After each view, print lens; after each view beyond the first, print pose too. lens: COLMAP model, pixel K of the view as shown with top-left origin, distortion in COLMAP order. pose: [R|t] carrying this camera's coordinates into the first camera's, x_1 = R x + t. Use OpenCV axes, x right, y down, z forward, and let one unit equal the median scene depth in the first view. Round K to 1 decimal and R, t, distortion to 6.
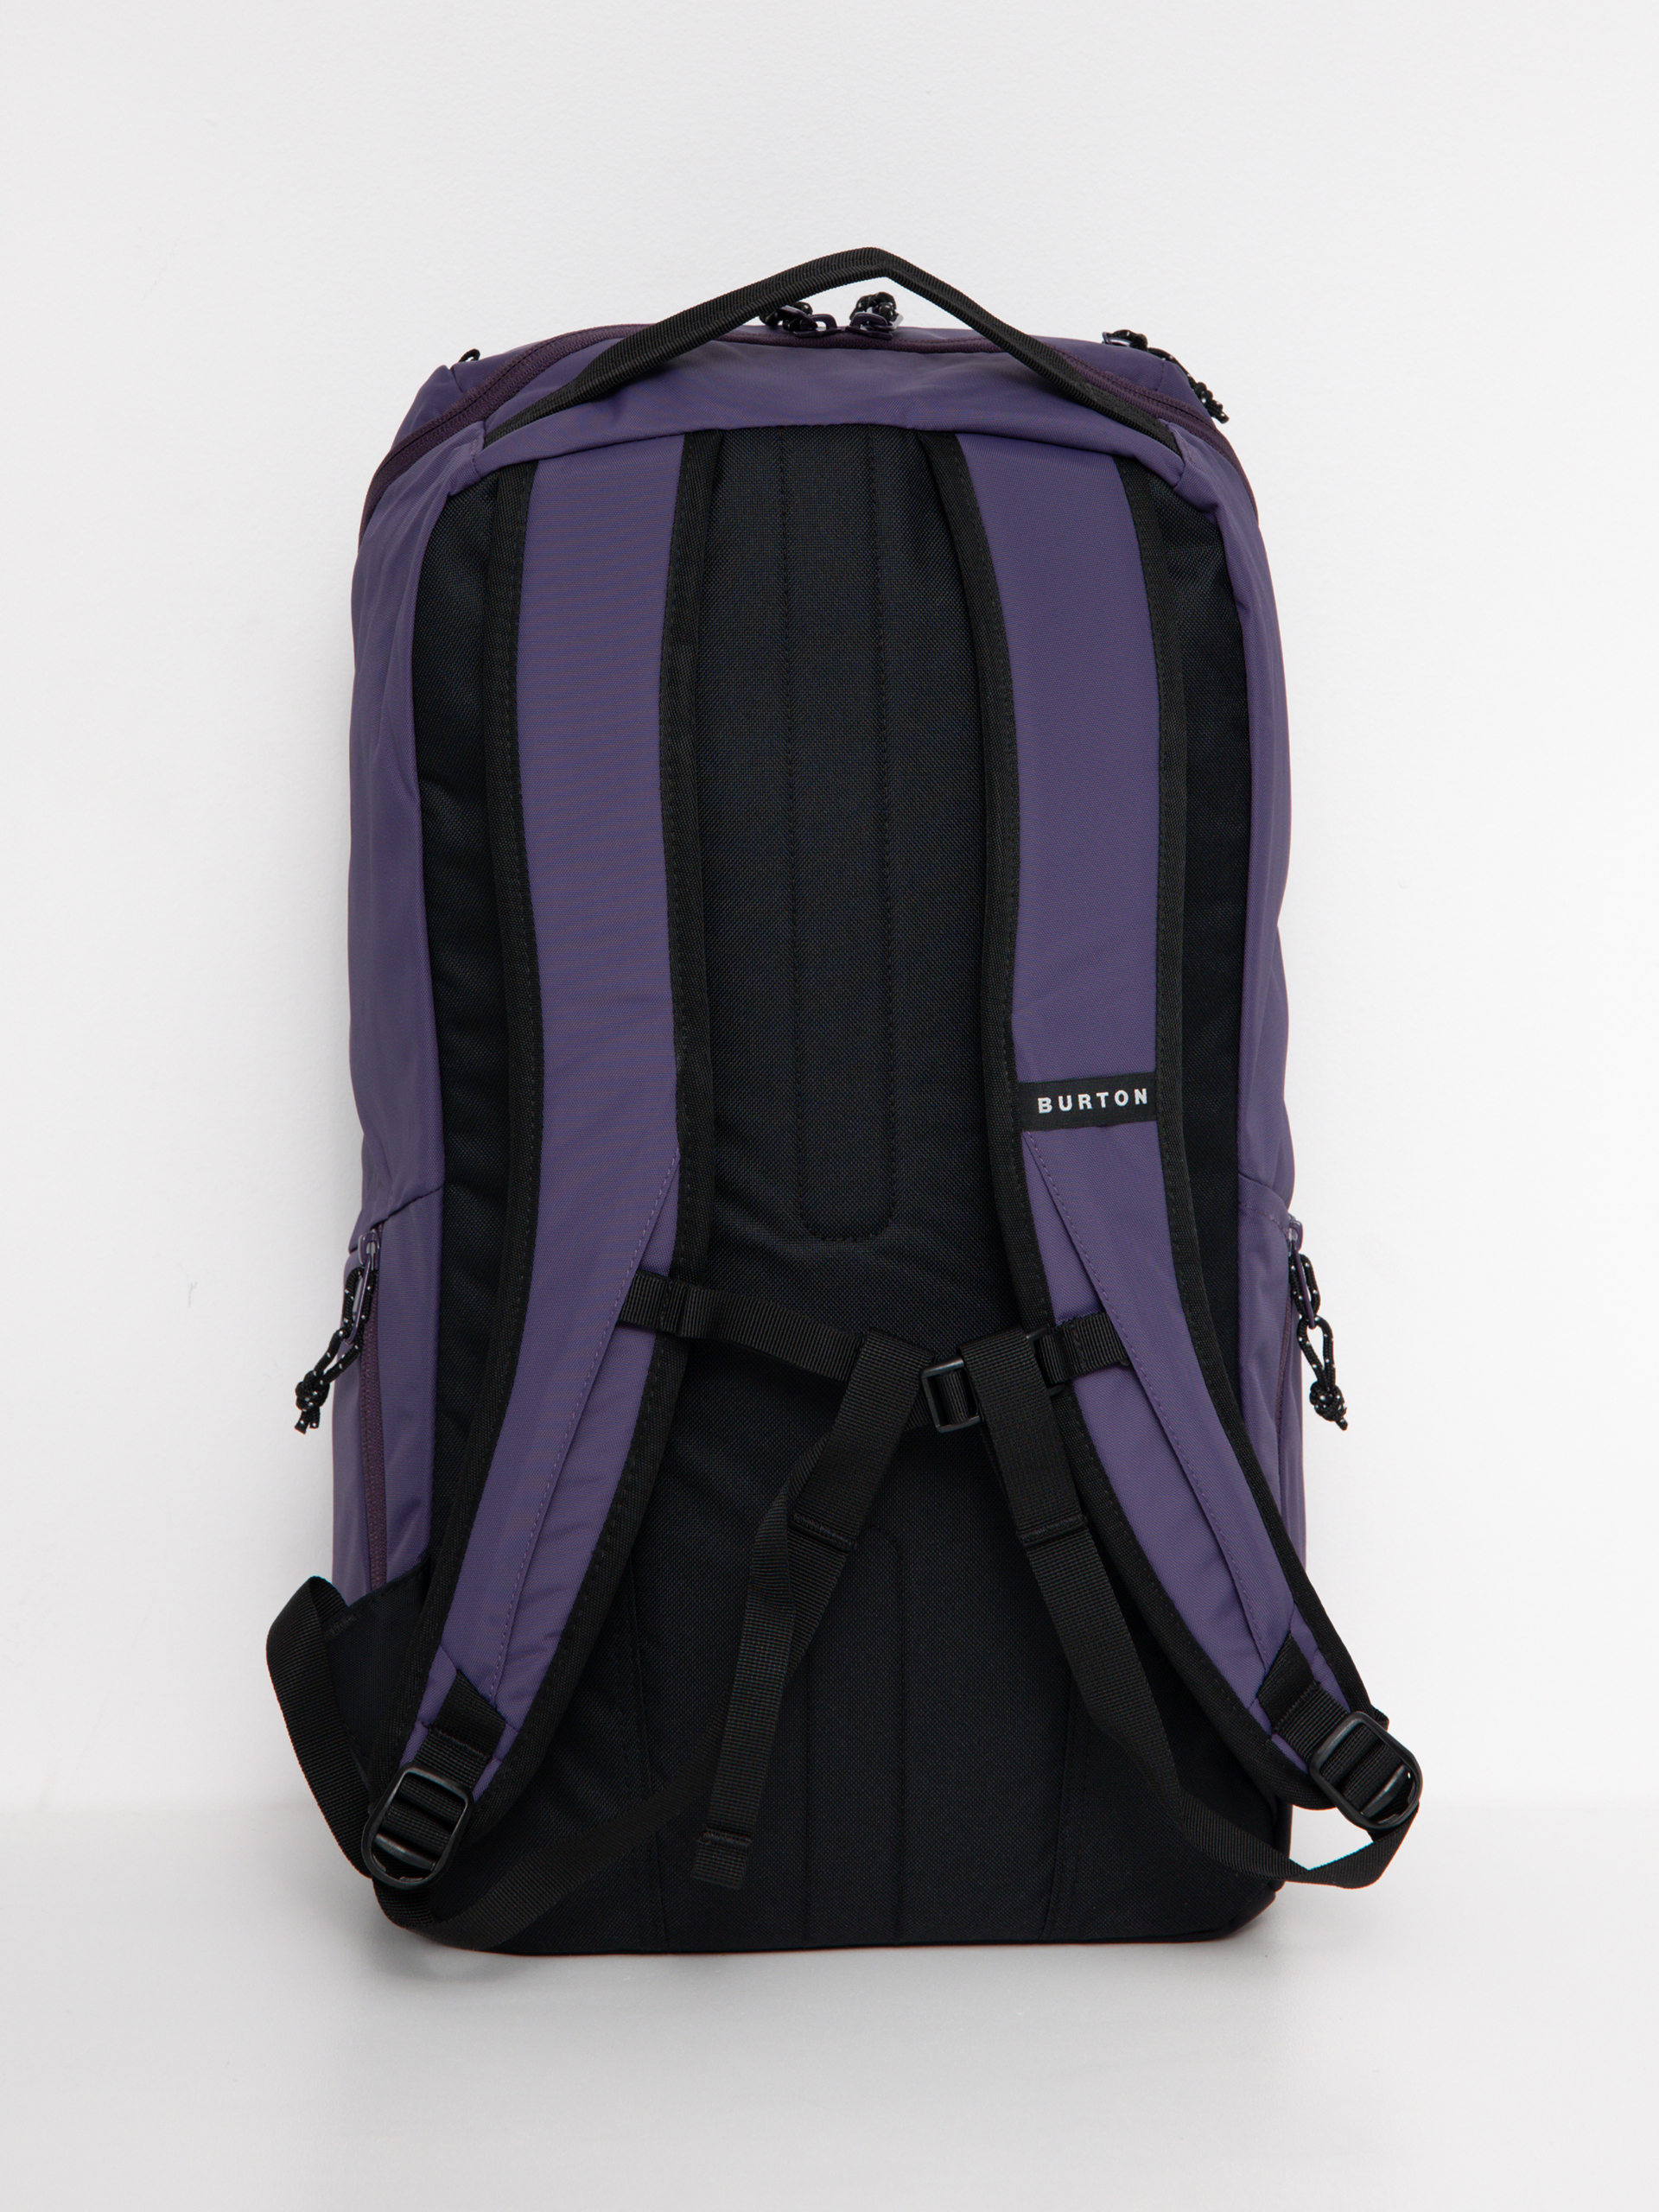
lens RADIAL K [[4335.6, 0, 830.1], [0, 4335.6, 1106.4], [0, 0, 1]] dist [-0.044665, 0.000000]
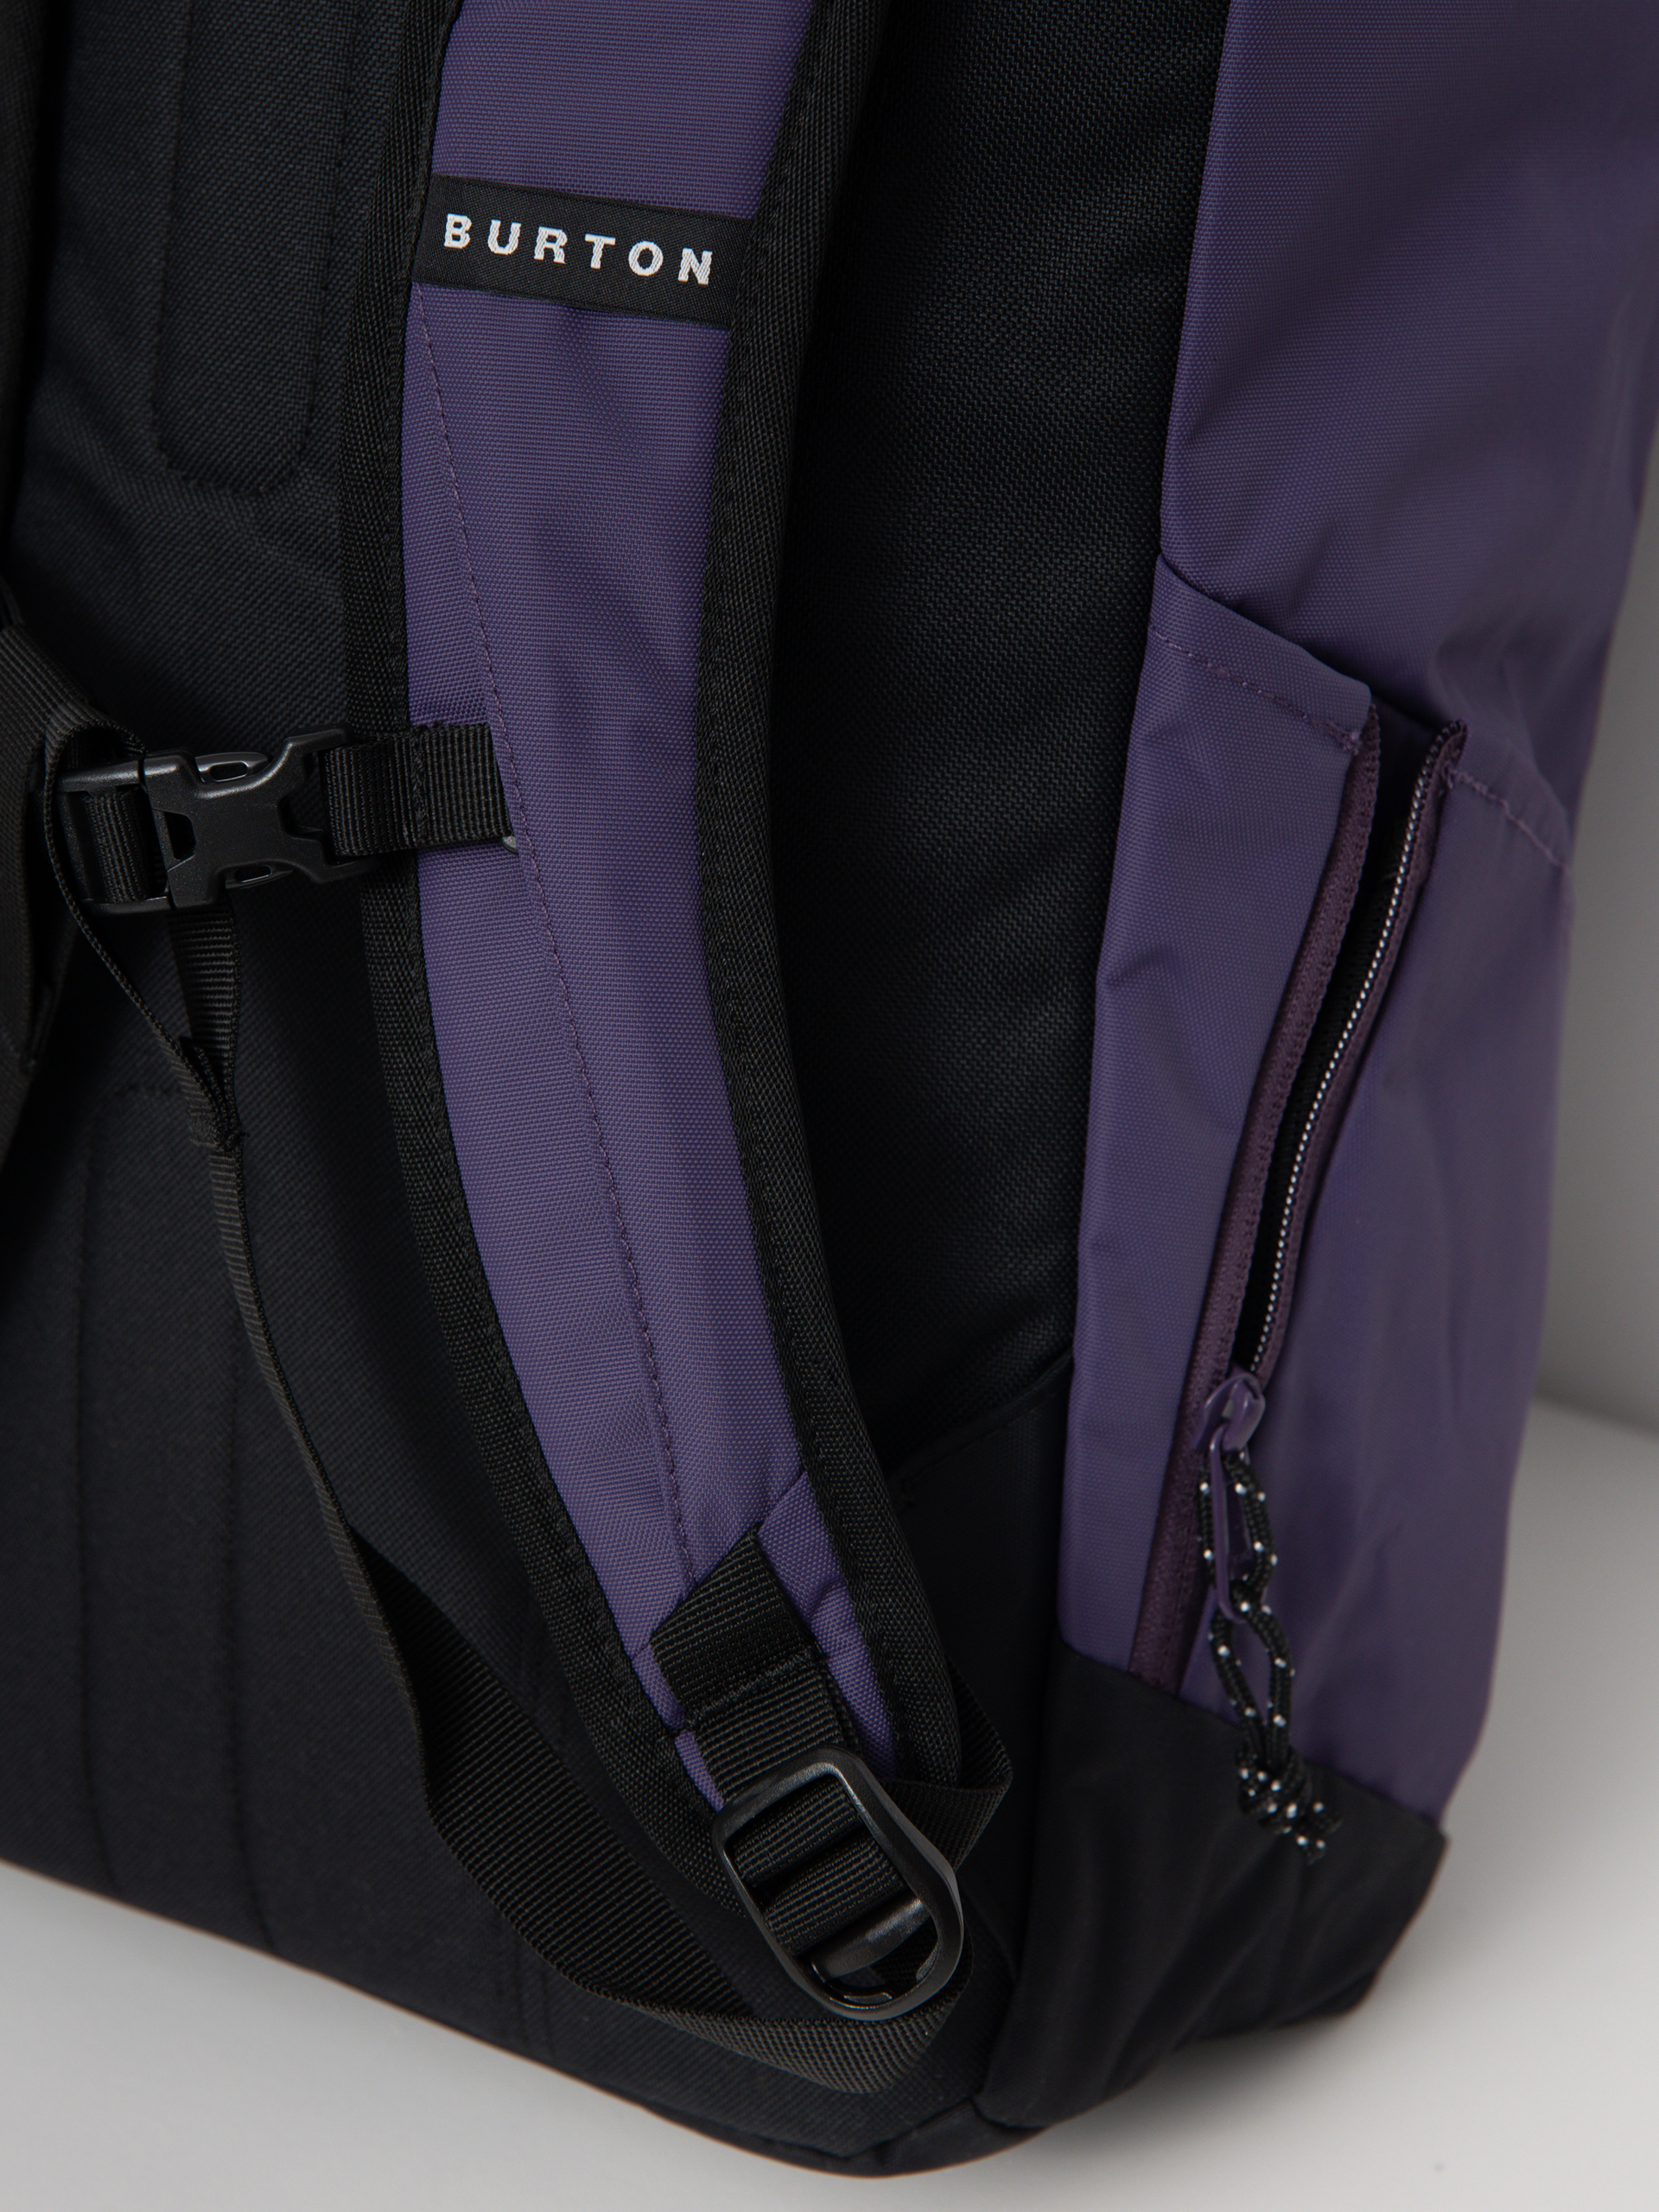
lens RADIAL K [[4335.6, 0, 829.0], [0, 4335.6, 1104.6], [0, 0, 1]] dist [-0.044665, 0.000000]
pose [[0.925172, 0.186770, 0.330415, -0.044029], [-0.241093, 0.961546, 0.131544, 0.018208], [-0.293141, -0.201362, 0.934624, 0.568696]]
